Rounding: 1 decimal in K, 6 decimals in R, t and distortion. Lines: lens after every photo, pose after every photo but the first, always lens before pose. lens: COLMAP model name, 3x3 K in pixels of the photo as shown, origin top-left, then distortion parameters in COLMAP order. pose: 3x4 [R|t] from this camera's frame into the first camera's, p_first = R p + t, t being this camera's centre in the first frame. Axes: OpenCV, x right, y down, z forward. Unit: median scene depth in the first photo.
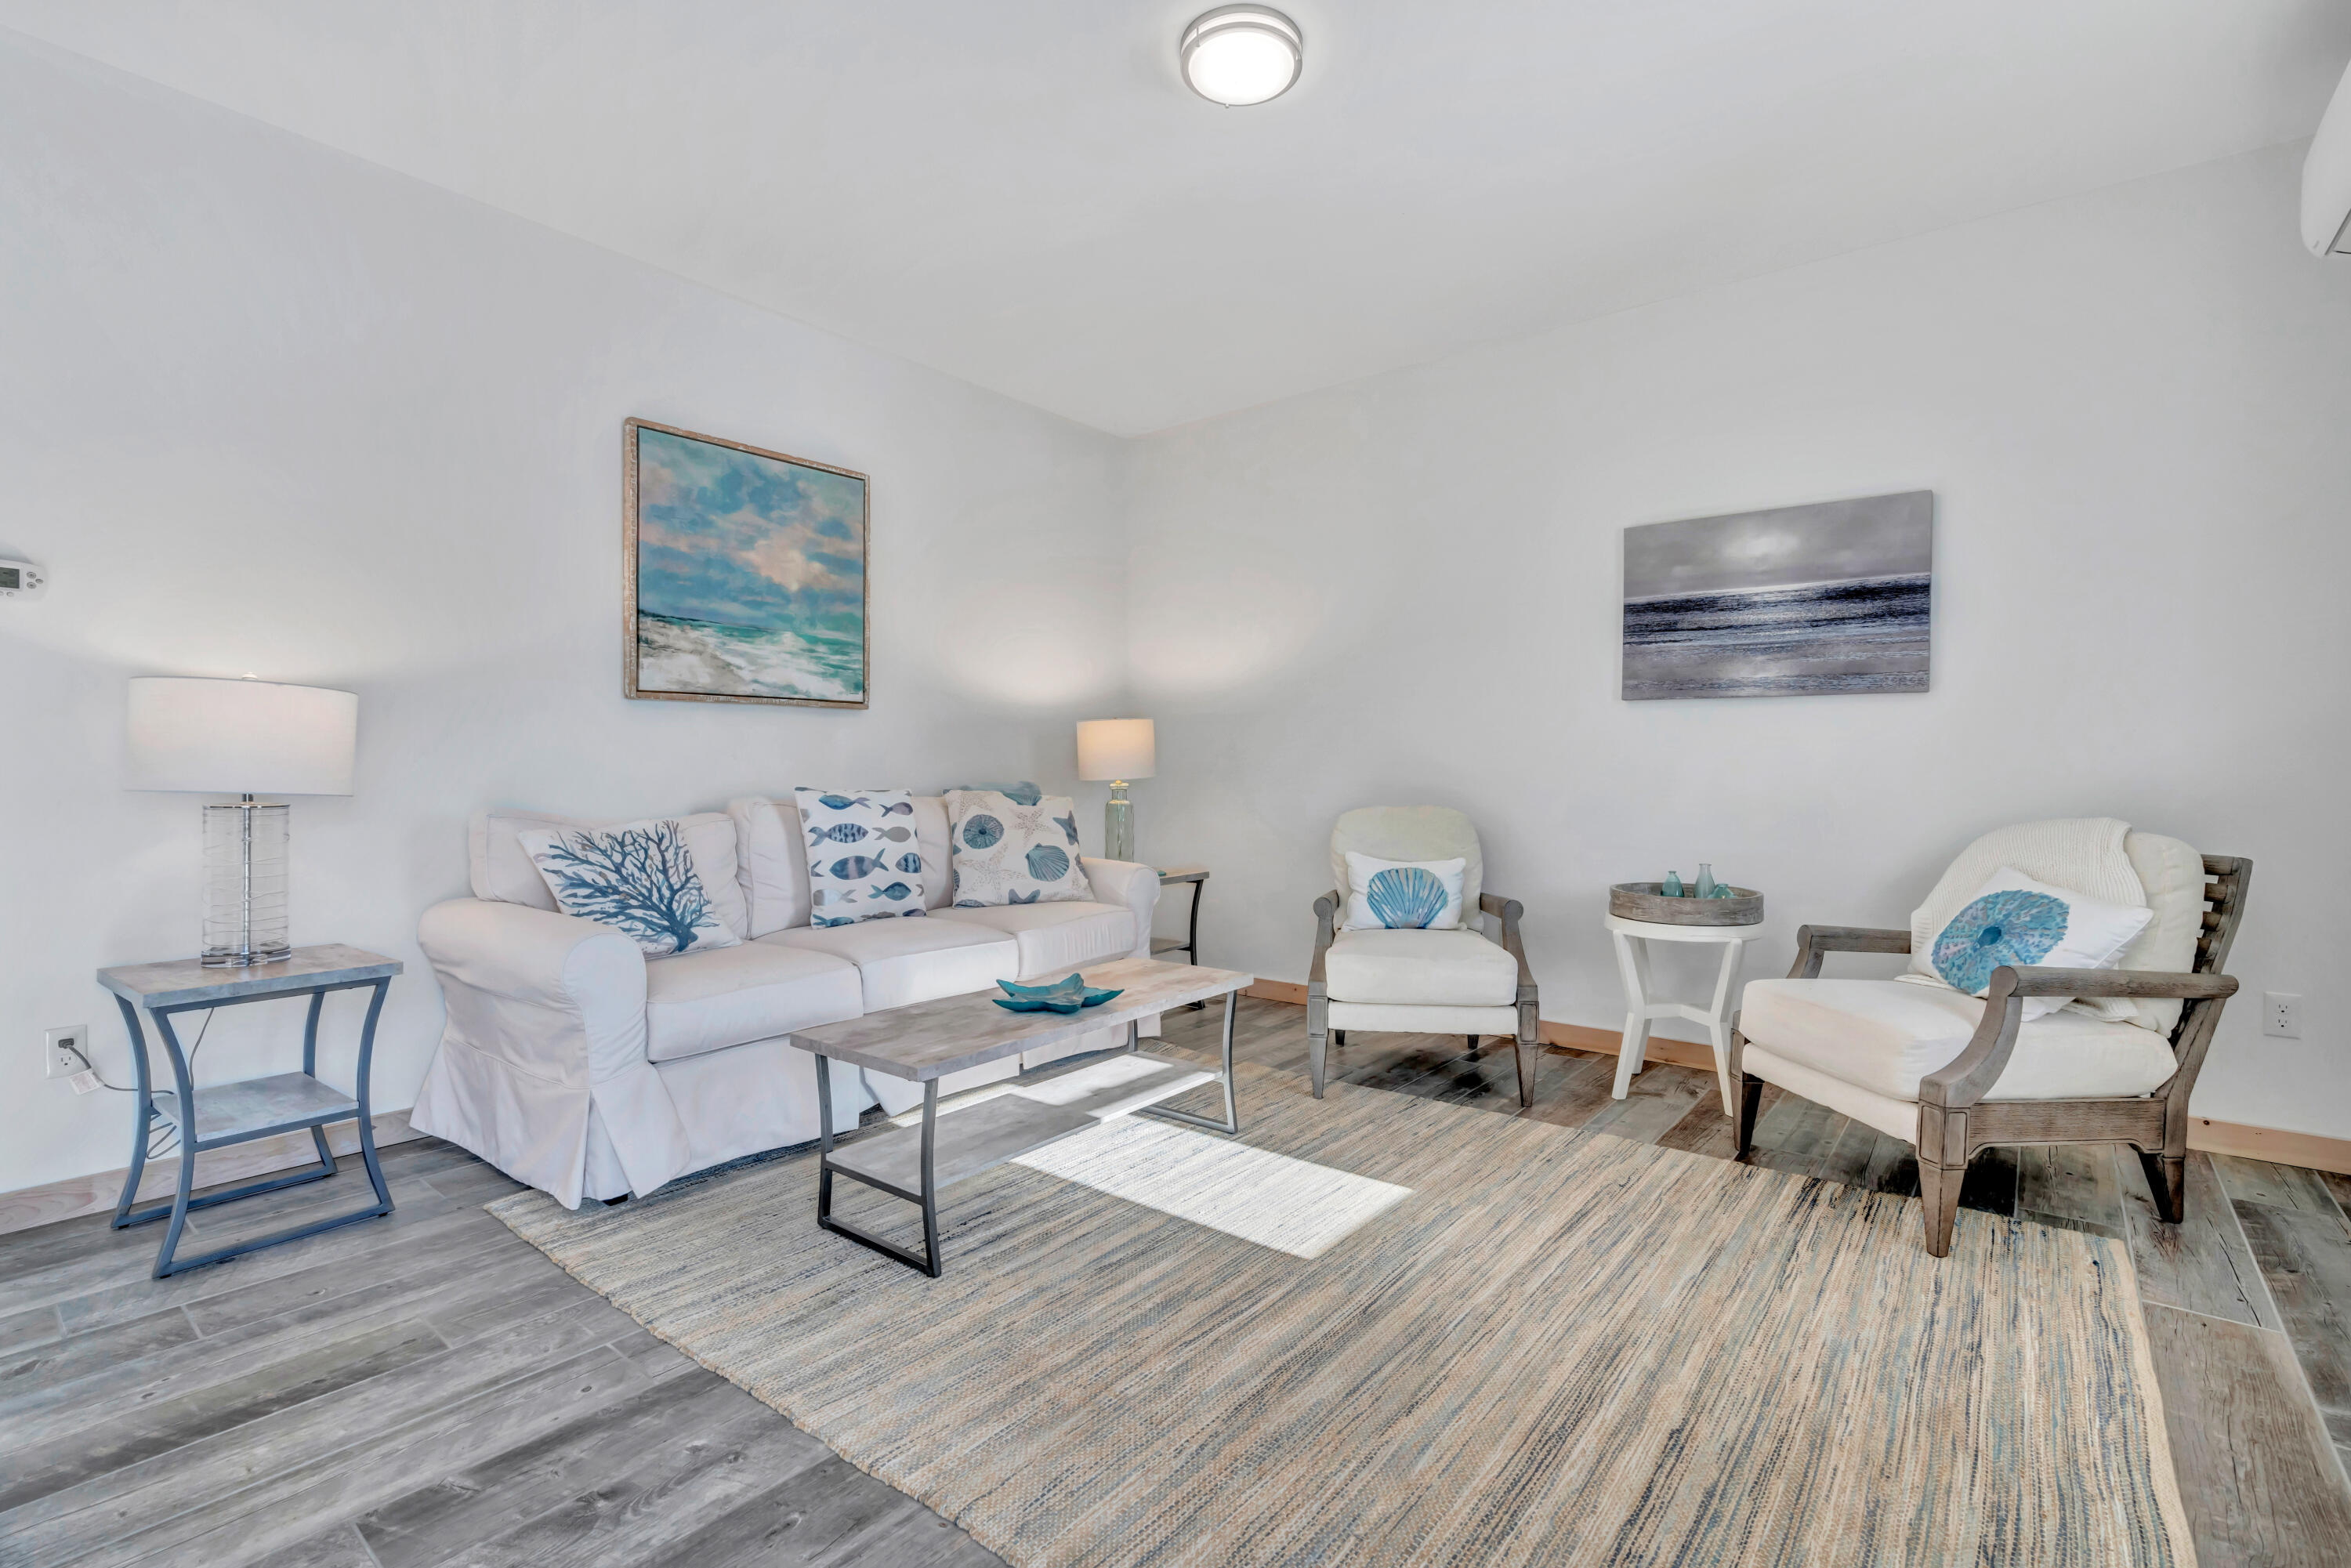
lens RADIAL K [[1064.8, 0, 1192.8], [0, 1064.8, 785.5], [0, 0, 1]] dist [-0.017437, 0.009573]
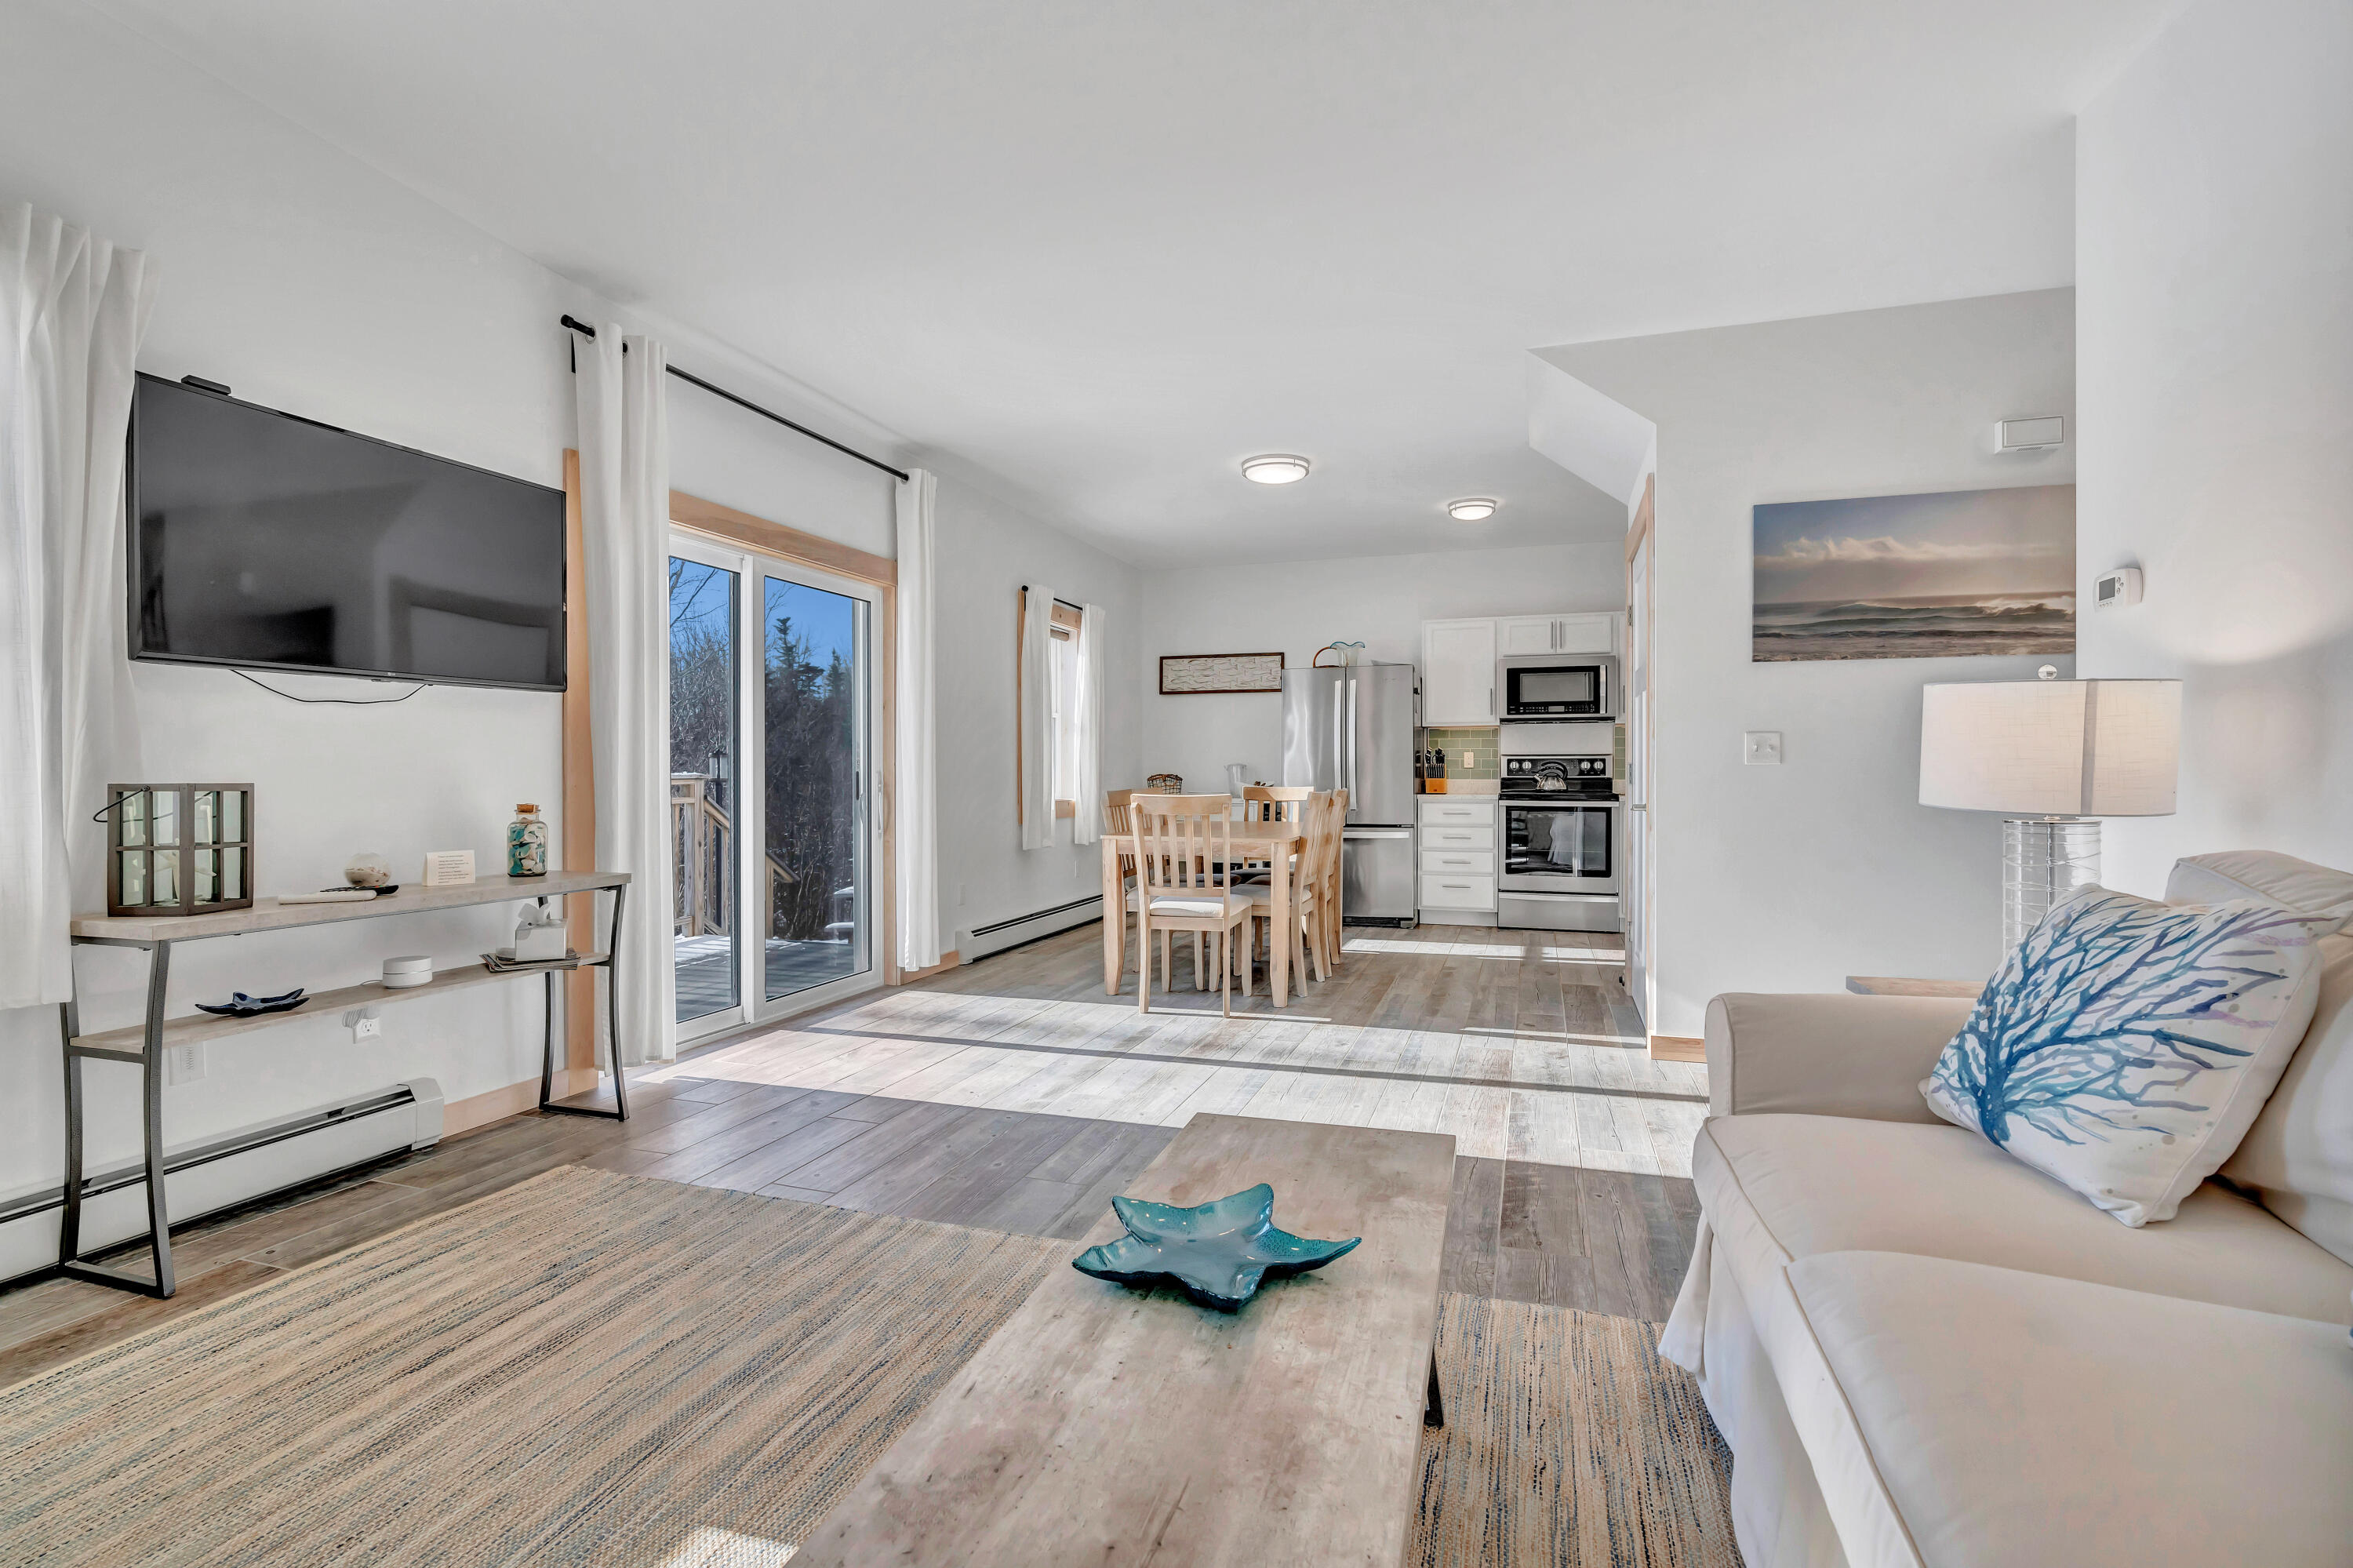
lens RADIAL K [[1065.7, 0, 1193.8], [0, 1065.7, 785.5], [0, 0, 1]] dist [-0.017437, 0.009573]
pose [[-0.936741, 0.005523, -0.349980, 0.035616], [-0.005198, 0.999546, 0.029687, -0.022664], [0.349985, 0.029628, -0.936287, 1.135215]]
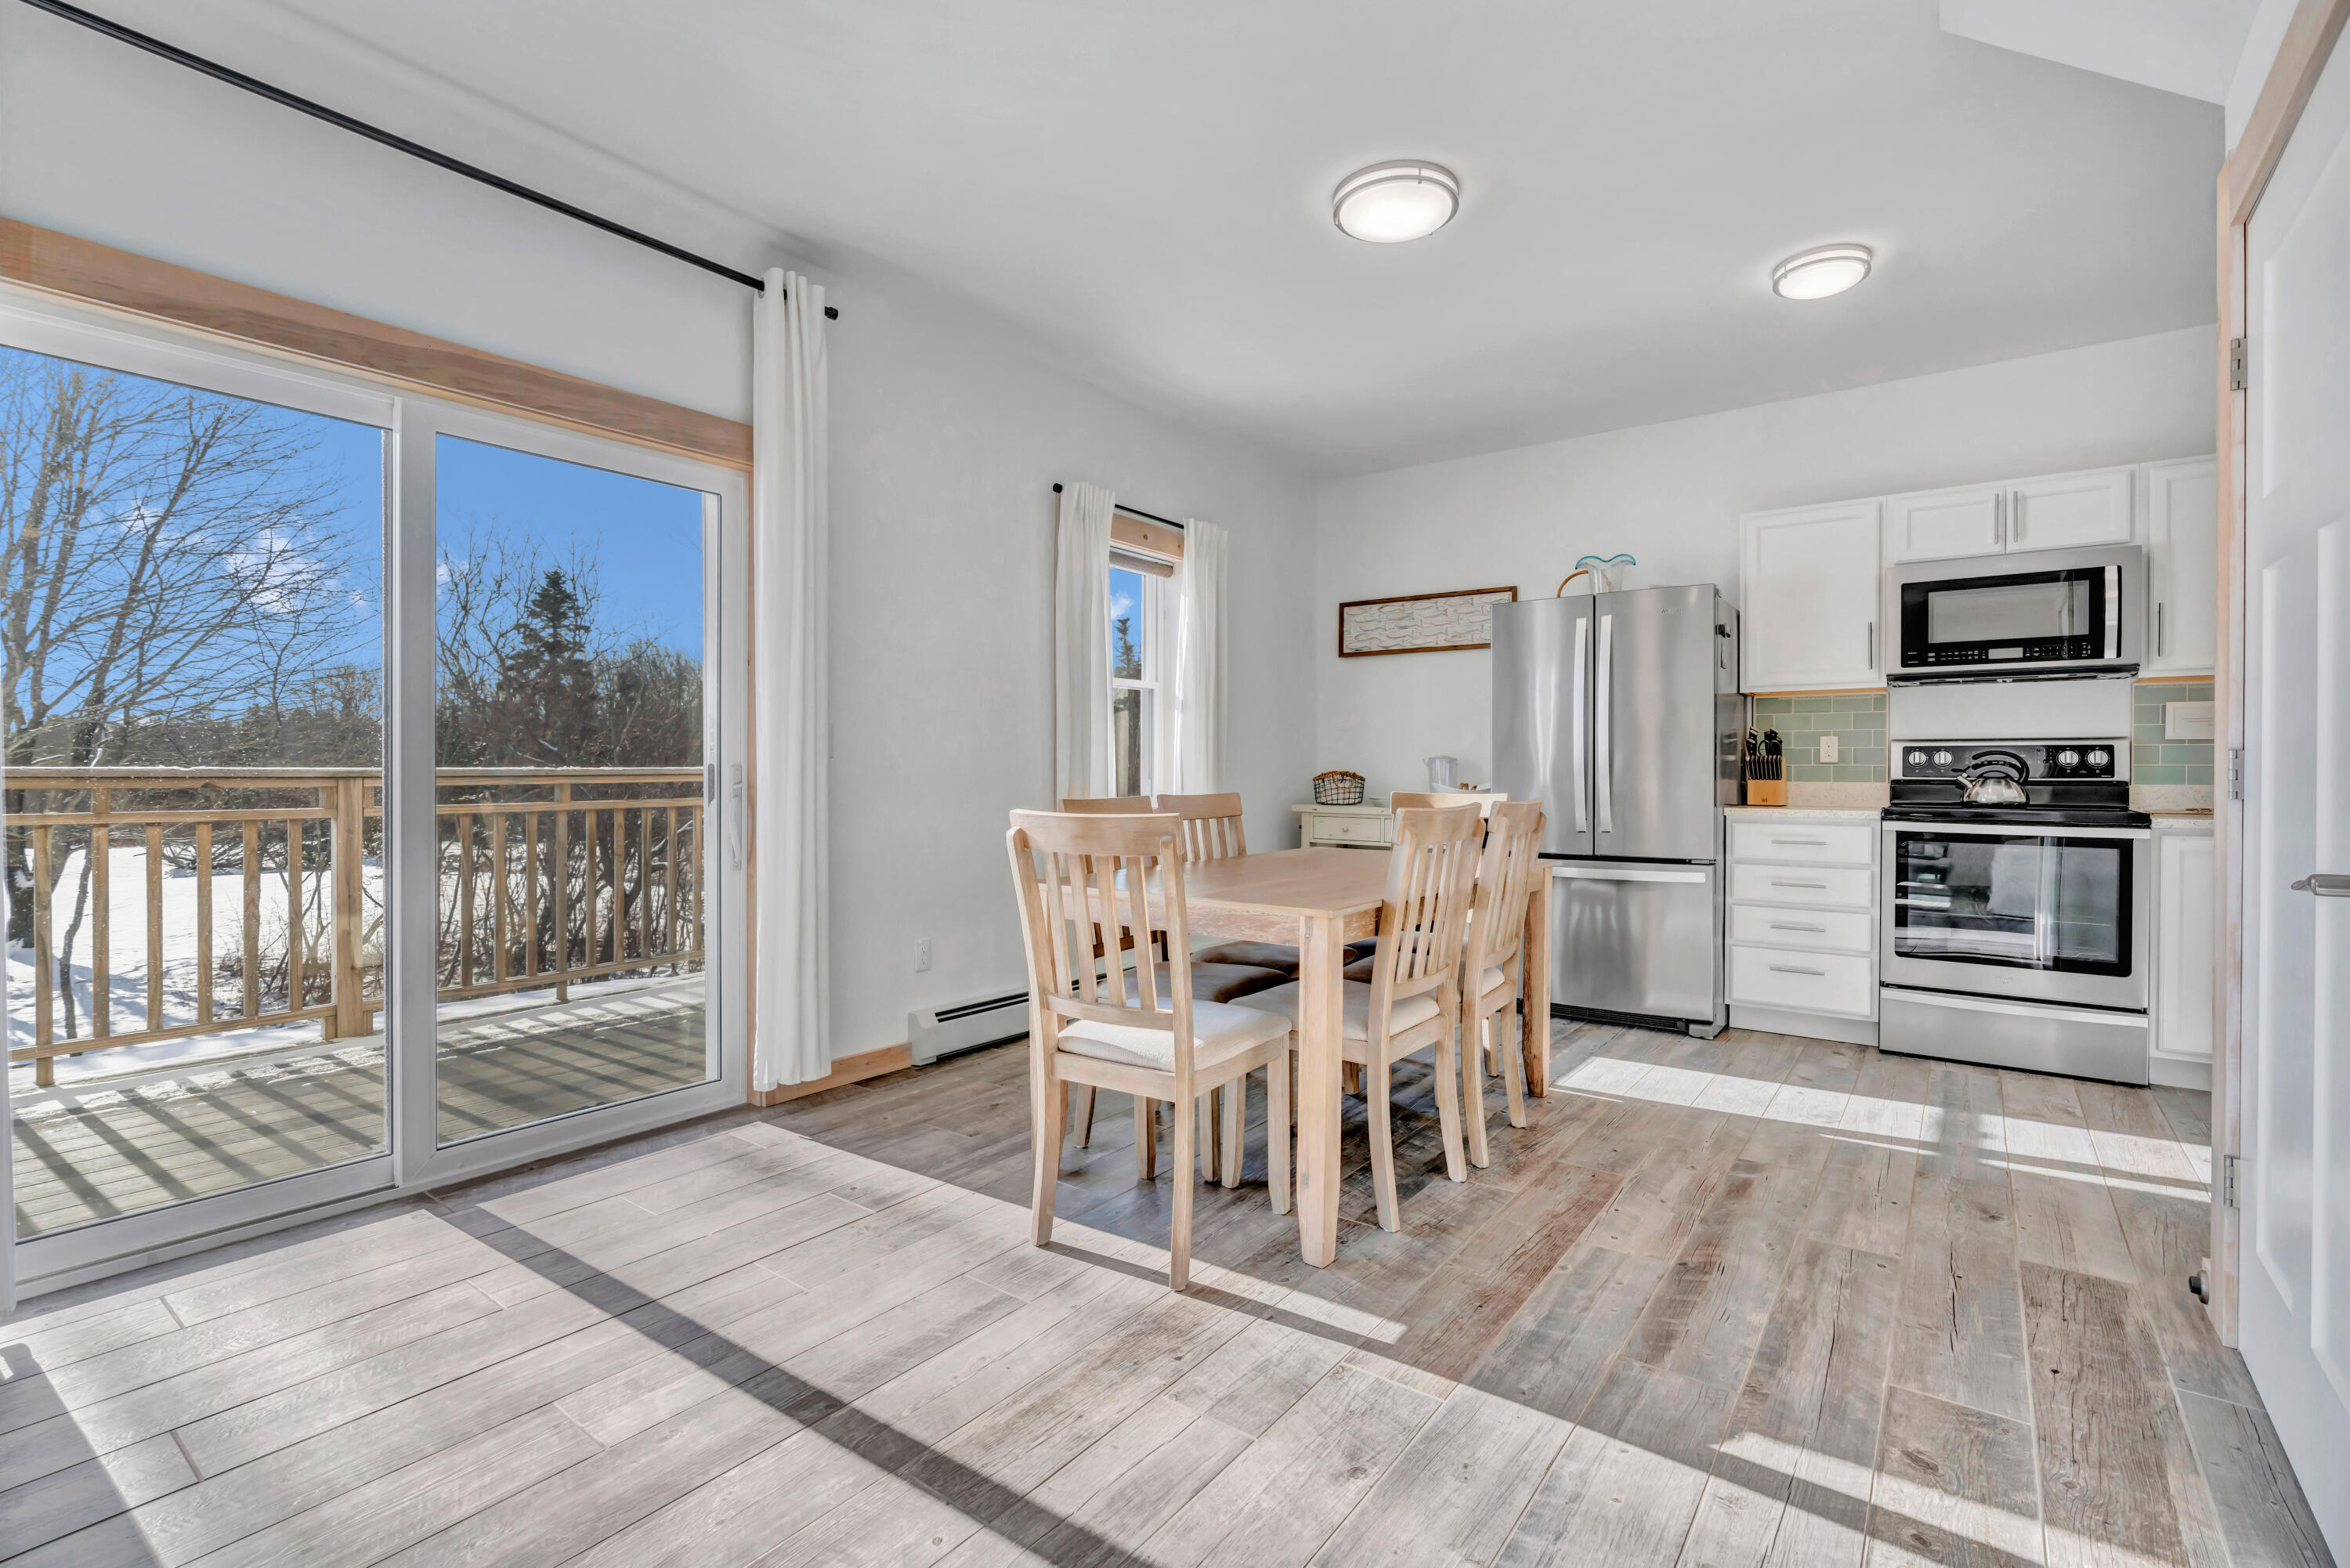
lens RADIAL K [[1080.2, 0, 1200.2], [0, 1080.2, 780.1], [0, 0, 1]] dist [-0.003475, 0.000617]
pose [[-0.998867, -0.001821, -0.047550, -0.448302], [-0.003192, 0.999581, 0.028775, -0.010618], [0.047477, 0.028894, -0.998454, 0.537911]]
